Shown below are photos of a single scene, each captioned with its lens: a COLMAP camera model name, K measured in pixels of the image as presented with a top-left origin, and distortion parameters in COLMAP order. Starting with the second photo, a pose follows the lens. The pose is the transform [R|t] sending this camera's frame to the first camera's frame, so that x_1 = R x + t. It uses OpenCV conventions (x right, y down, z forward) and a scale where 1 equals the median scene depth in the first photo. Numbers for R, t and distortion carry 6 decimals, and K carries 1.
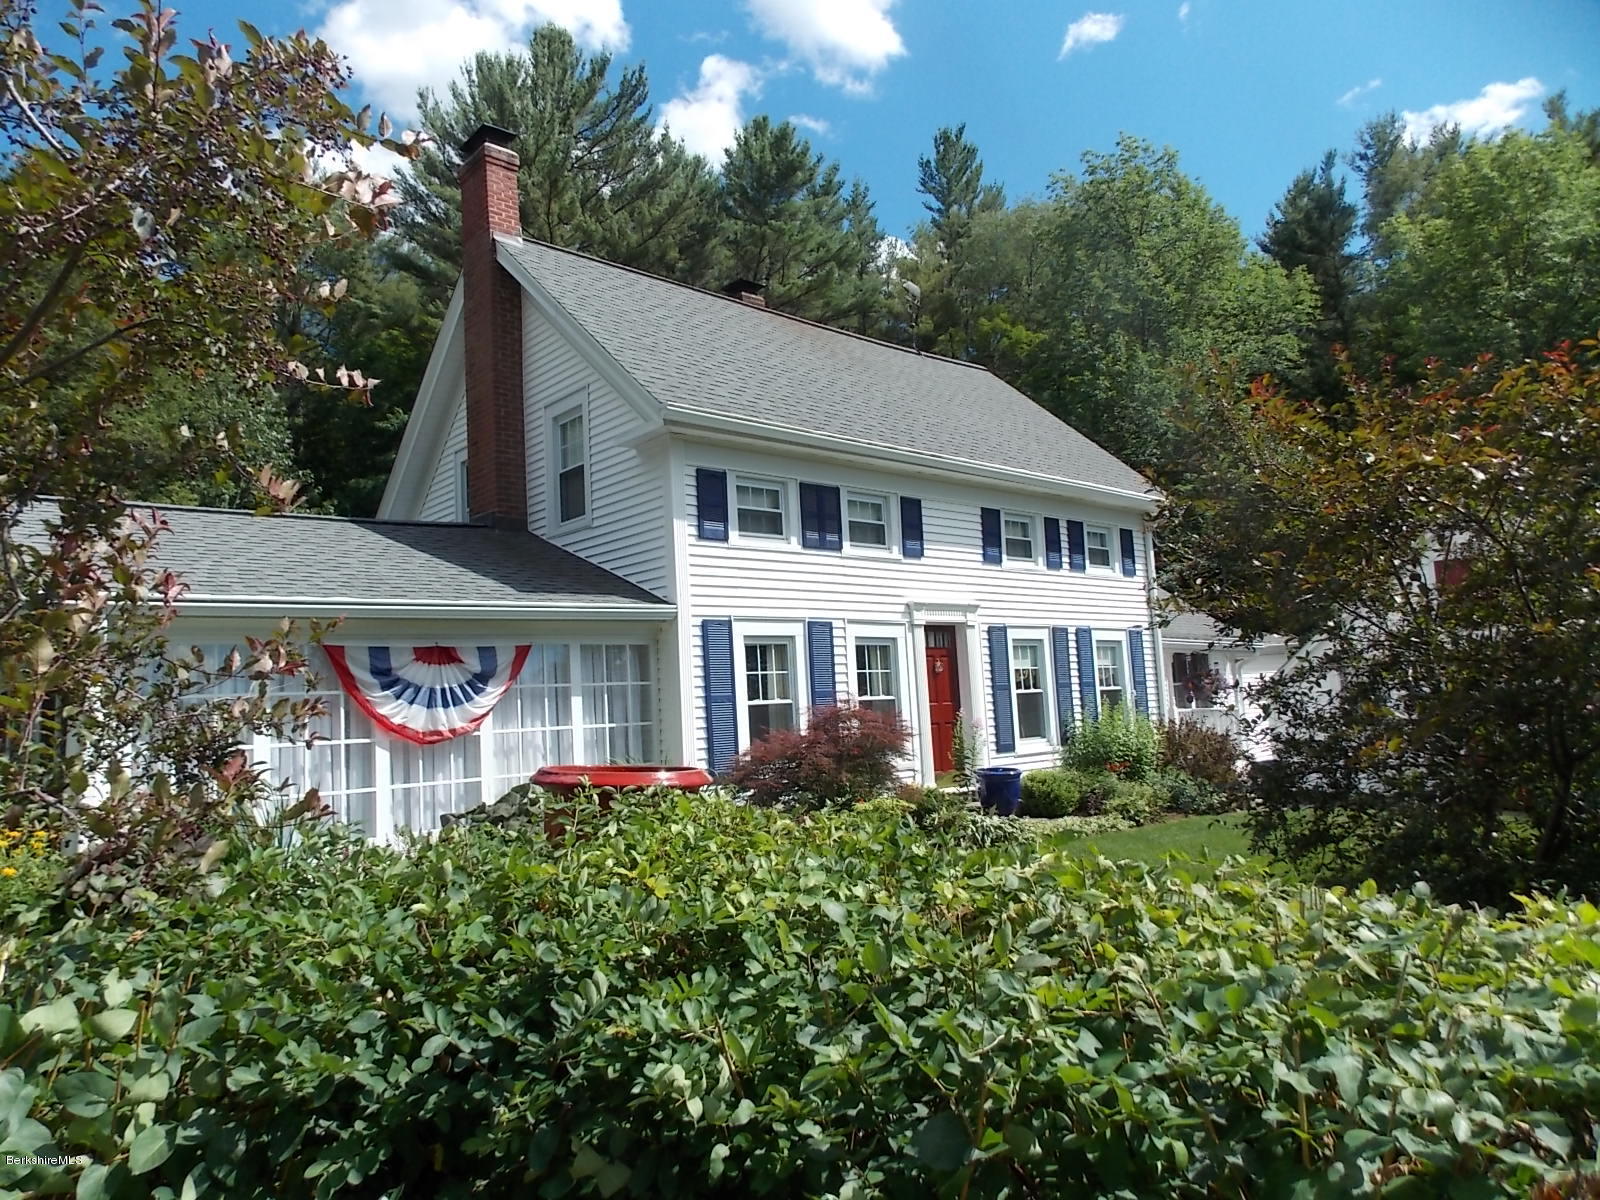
lens RADIAL K [[1051.5, 0, 799.2], [0, 1051.5, 563.6], [0, 0, 1]] dist [0.002073, -0.004753]
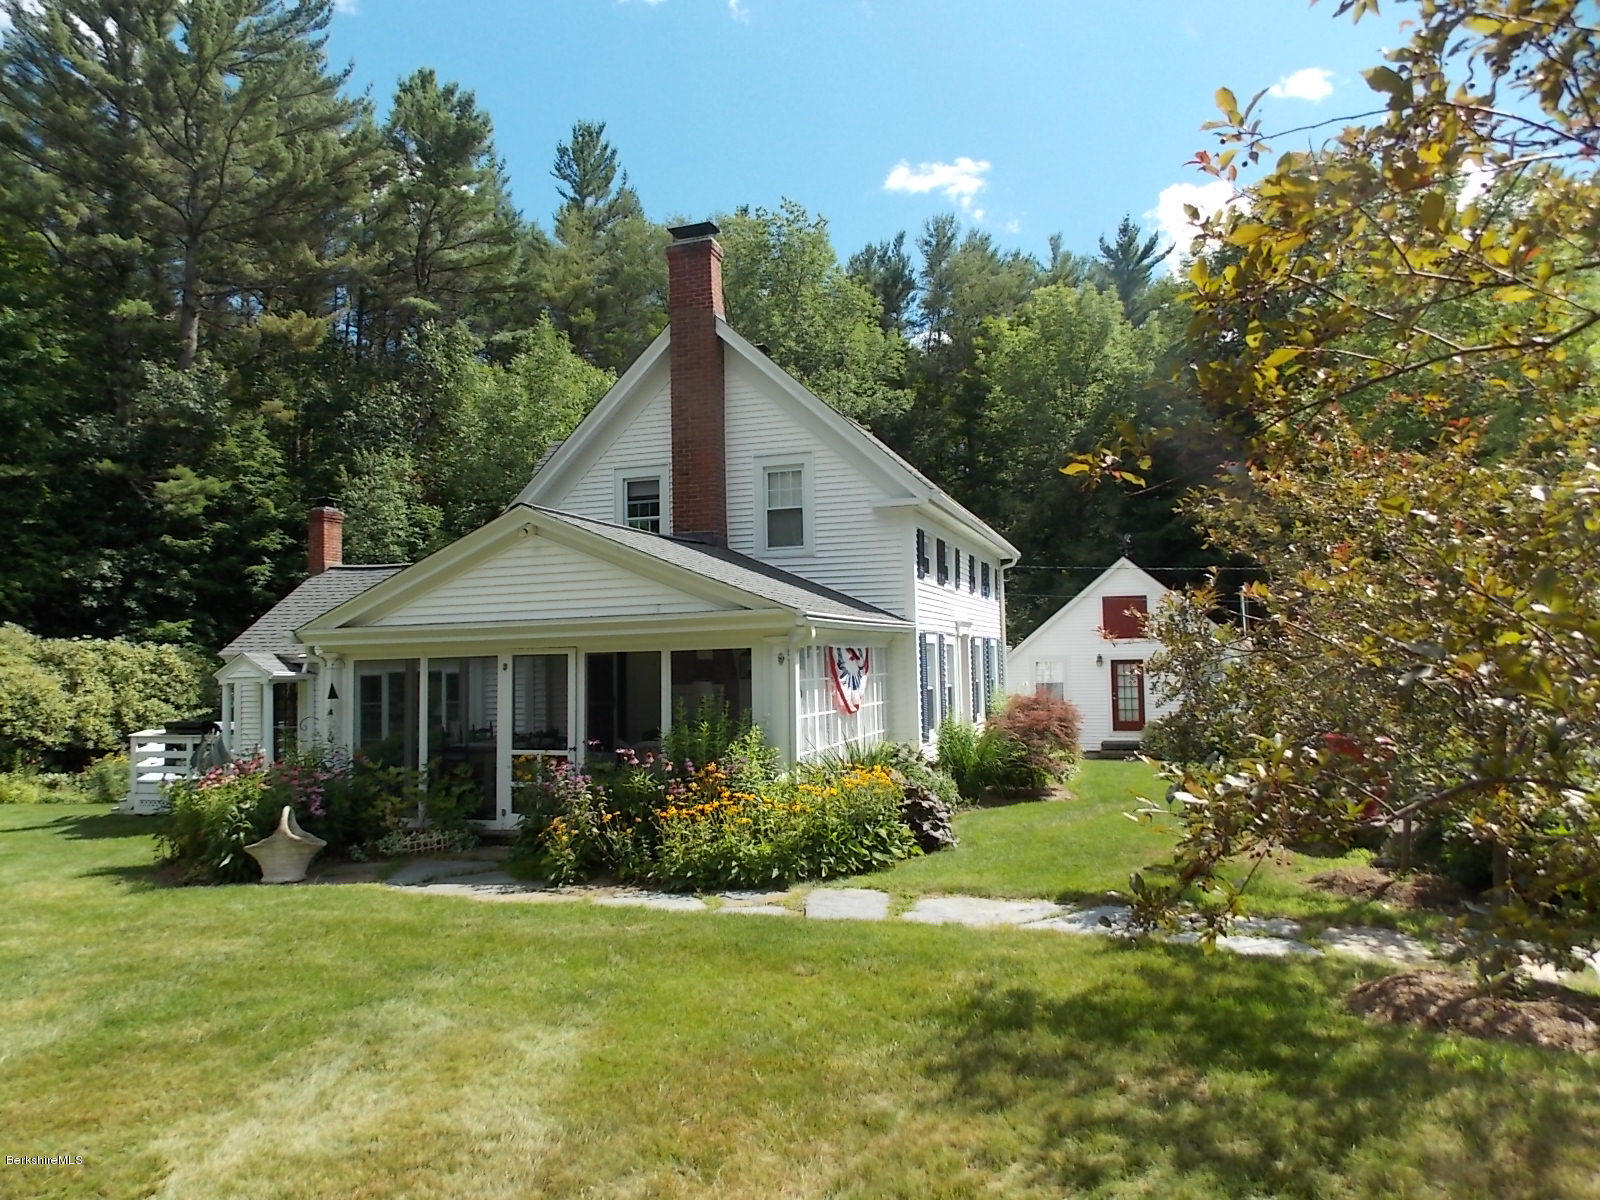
lens RADIAL K [[1051.5, 0, 792.5], [0, 1051.5, 592.7], [0, 0, 1]] dist [0.002073, -0.004753]
pose [[0.880294, 0.063558, 0.470151, -0.749466], [-0.088907, 0.995529, 0.031885, -0.023367], [-0.466023, -0.069868, 0.882010, -0.192510]]
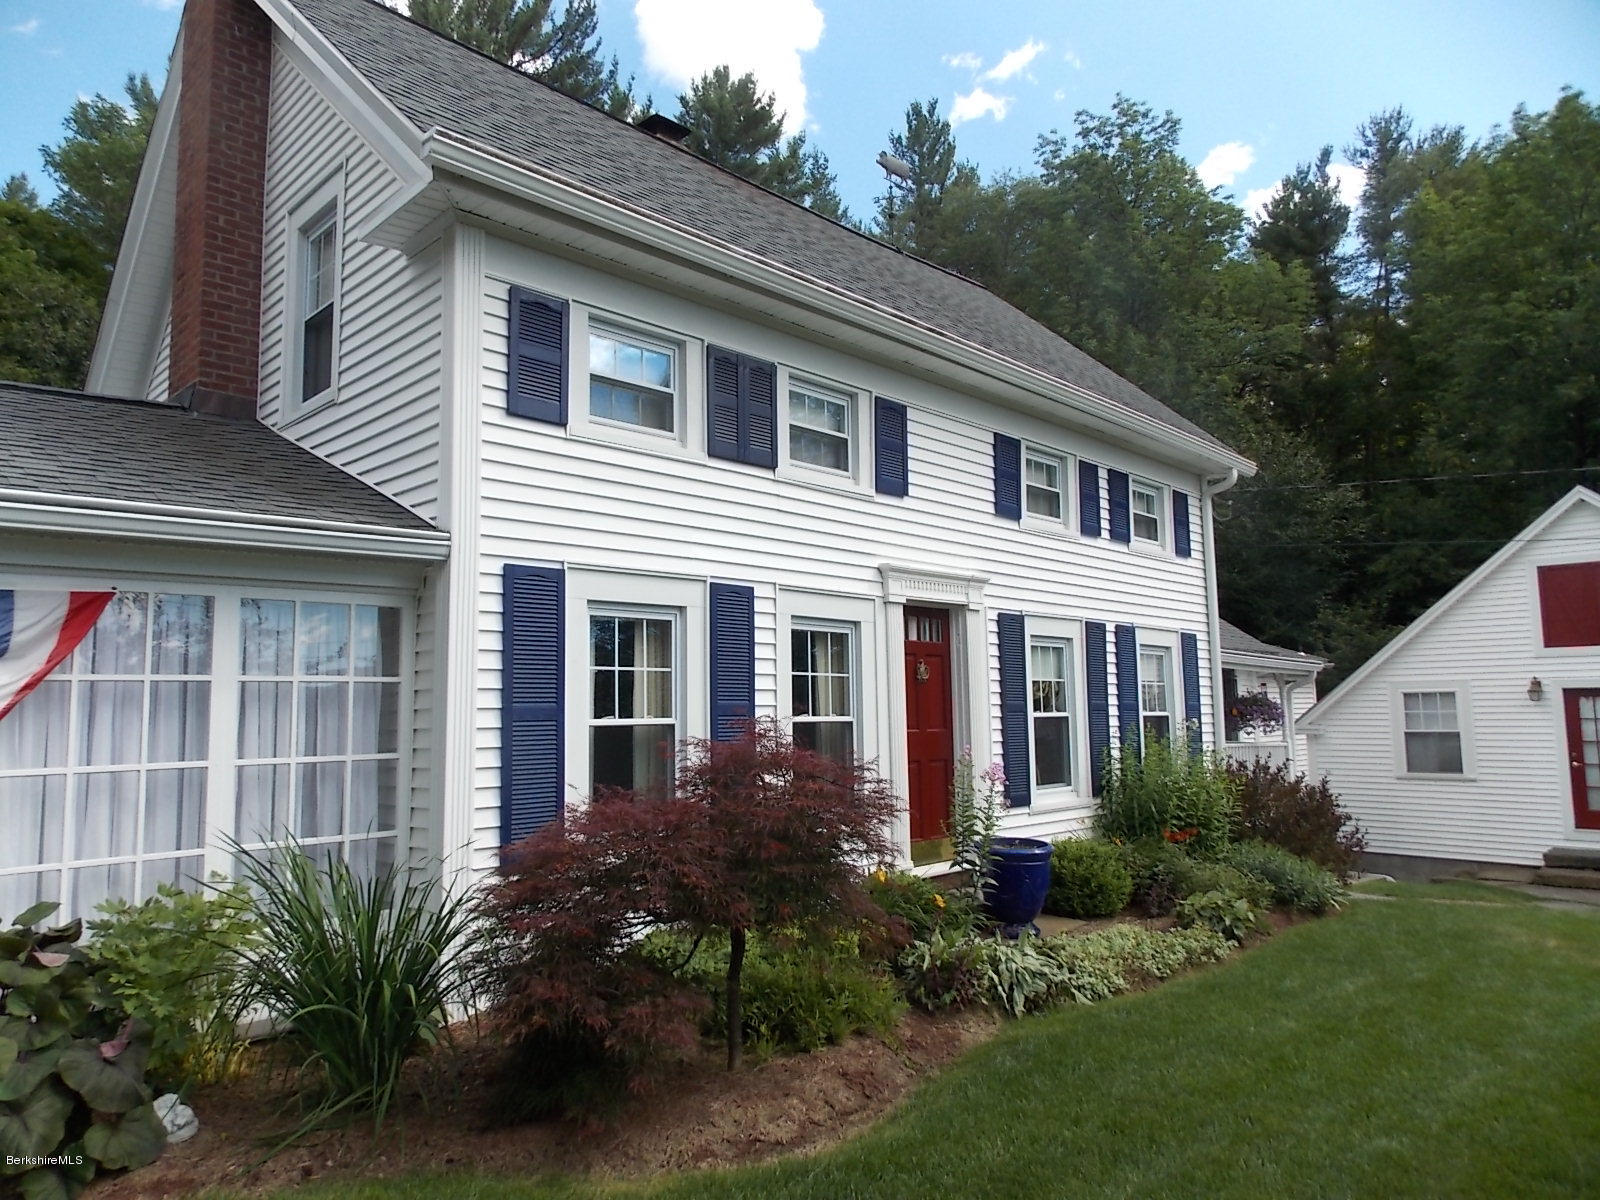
lens RADIAL K [[1051.5, 0, 795.3], [0, 1051.5, 593.8], [0, 0, 1]] dist [0.002073, -0.004753]
pose [[0.998059, 0.042884, 0.045164, 0.024794], [-0.043946, 0.998774, 0.022789, 0.038343], [-0.044132, -0.024729, 0.998720, 0.358889]]
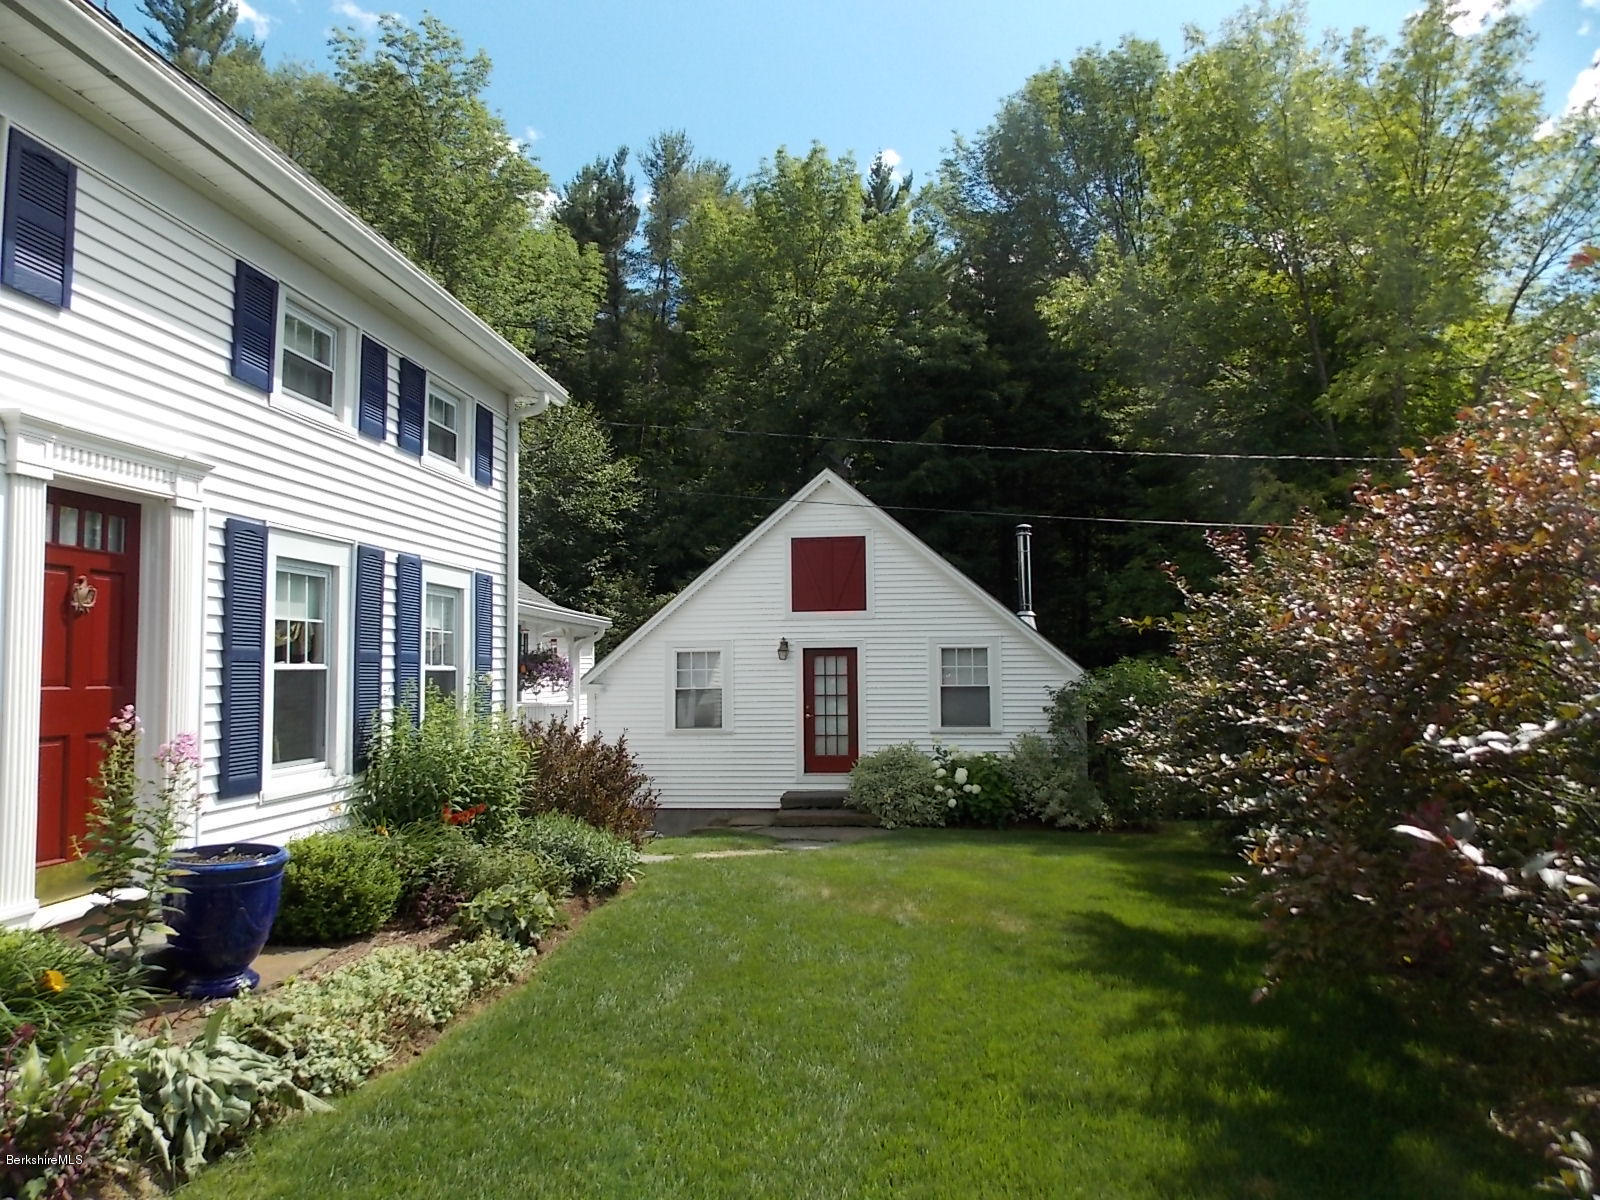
lens RADIAL K [[1051.5, 0, 811.8], [0, 1051.5, 587.2], [0, 0, 1]] dist [0.002073, -0.004753]
pose [[0.746803, 0.087749, 0.659231, 0.073175], [-0.110865, 0.993813, -0.006692, 0.063876], [-0.655740, -0.068088, 0.751911, 0.498495]]
